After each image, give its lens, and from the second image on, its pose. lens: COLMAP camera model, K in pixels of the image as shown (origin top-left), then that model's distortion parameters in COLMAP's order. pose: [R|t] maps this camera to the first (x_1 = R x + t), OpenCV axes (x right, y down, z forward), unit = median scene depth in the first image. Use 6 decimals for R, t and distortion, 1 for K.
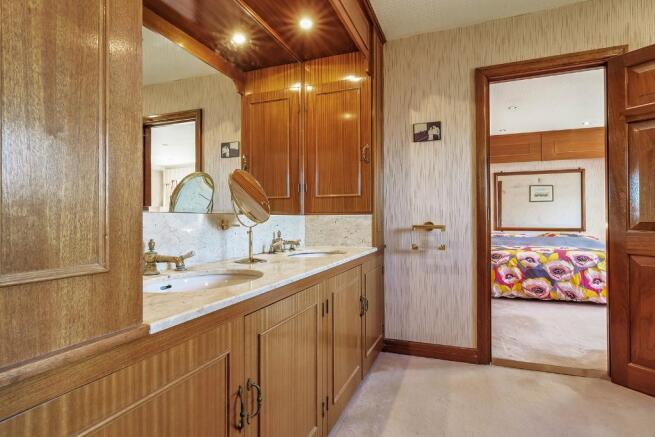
lens RADIAL K [[345.1, 0, 324.2], [0, 345.1, 215.0], [0, 0, 1]] dist [0.007021, 0.000964]
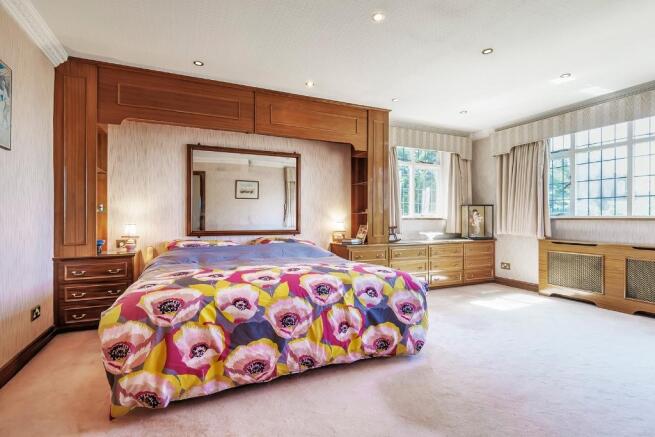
lens RADIAL K [[330.0, 0, 326.9], [0, 330.0, 216.5], [0, 0, 1]] dist [0.001882, 0.000275]
pose [[0.688678, 0.005291, 0.725048, 0.349520], [-0.010778, 0.999938, 0.002940, 0.006645], [-0.724987, -0.009839, 0.688692, 0.608662]]
